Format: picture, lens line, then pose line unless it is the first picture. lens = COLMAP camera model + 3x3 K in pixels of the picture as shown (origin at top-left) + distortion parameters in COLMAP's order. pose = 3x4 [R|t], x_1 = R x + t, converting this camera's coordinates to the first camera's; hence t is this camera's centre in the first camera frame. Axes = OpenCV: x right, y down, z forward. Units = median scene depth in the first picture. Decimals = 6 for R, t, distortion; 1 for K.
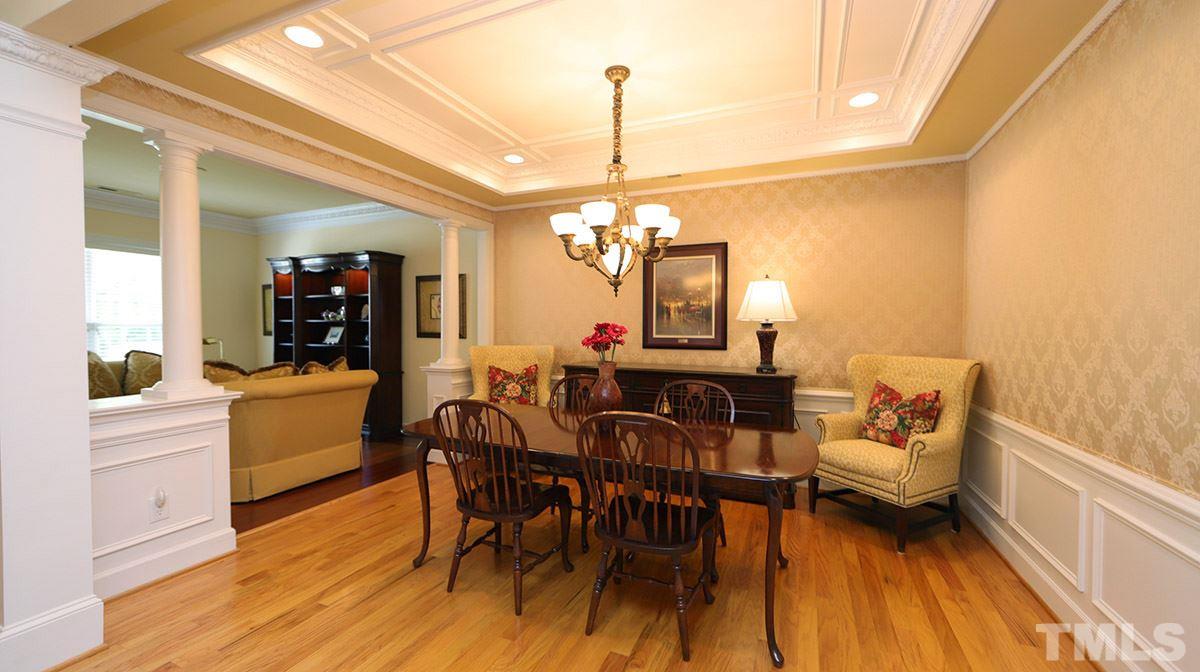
lens RADIAL K [[468.0, 0, 603.5], [0, 468.0, 335.0], [0, 0, 1]] dist [-0.001134, -0.000109]
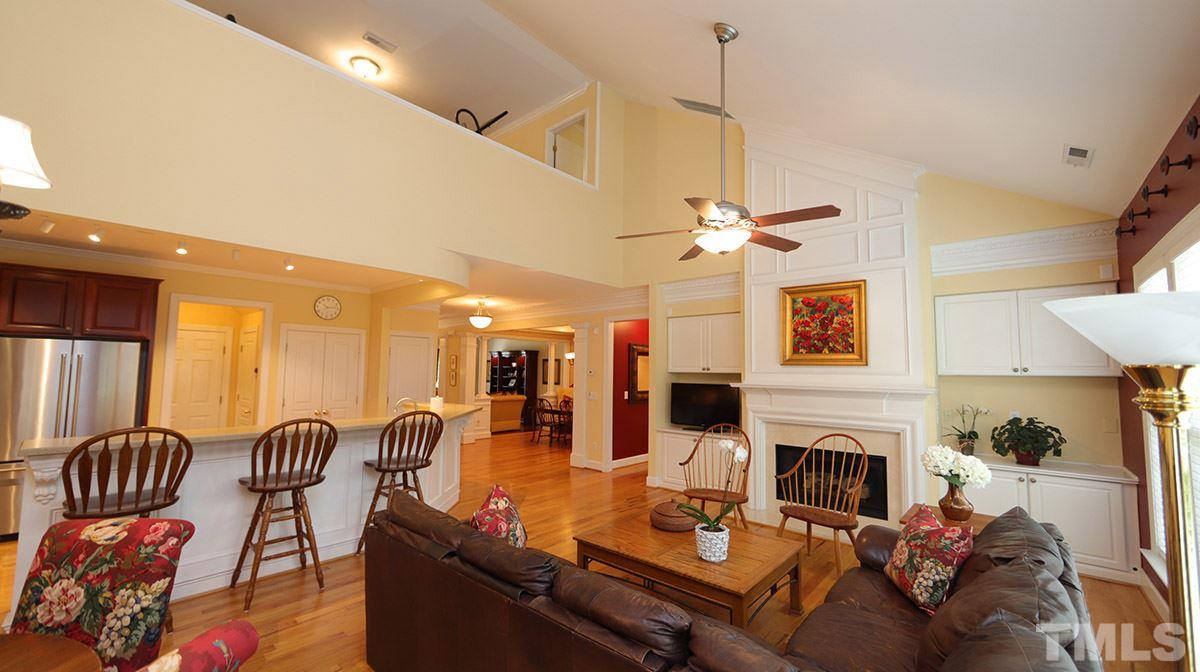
lens RADIAL K [[468.0, 0, 597.1], [0, 468.0, 338.2], [0, 0, 1]] dist [-0.001134, -0.000109]
pose [[0.947947, -0.012829, -0.318170, 0.828223], [-0.016715, 0.995806, -0.089952, -0.022814], [0.317990, 0.090588, 0.943757, -1.571436]]
